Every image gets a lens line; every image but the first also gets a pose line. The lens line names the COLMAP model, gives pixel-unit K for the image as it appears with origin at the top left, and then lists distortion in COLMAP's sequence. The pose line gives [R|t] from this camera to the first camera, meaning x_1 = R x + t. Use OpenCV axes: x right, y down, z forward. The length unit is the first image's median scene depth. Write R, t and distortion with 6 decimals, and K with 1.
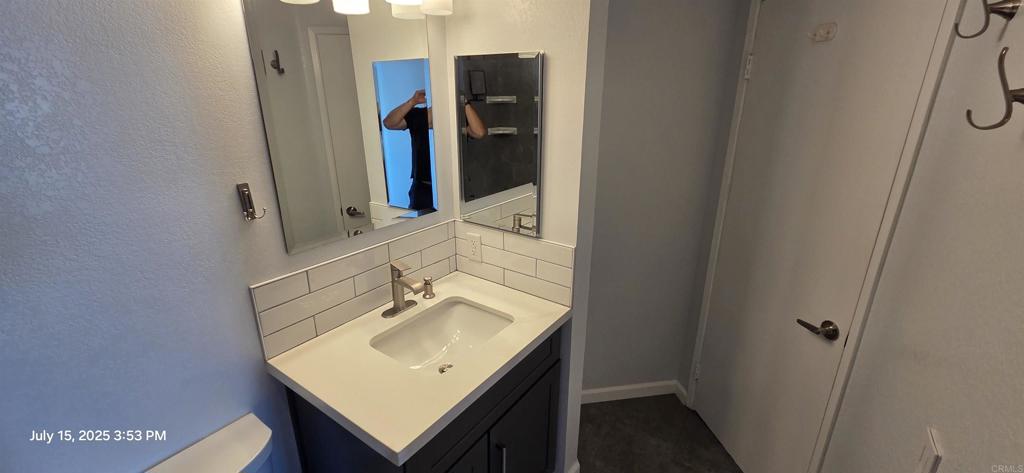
lens RADIAL K [[417.0, 0, 516.4], [0, 417.0, 232.6], [0, 0, 1]] dist [-0.000649, -0.000135]
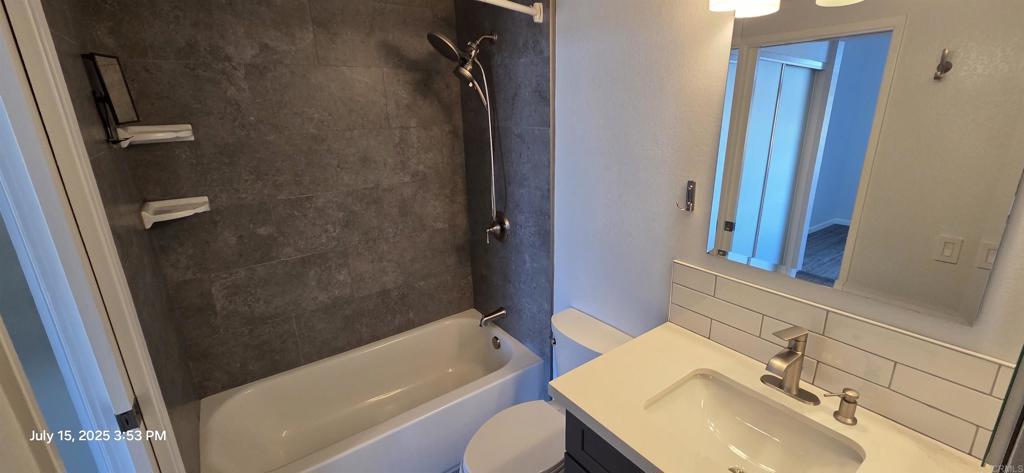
lens RADIAL K [[417.0, 0, 516.4], [0, 417.0, 232.6], [0, 0, 1]] dist [-0.000649, -0.000135]
pose [[-0.318073, 0.278178, -0.906337, 0.525553], [-0.282668, 0.884679, 0.370731, -0.227432], [0.904947, 0.374112, -0.202761, 0.644461]]
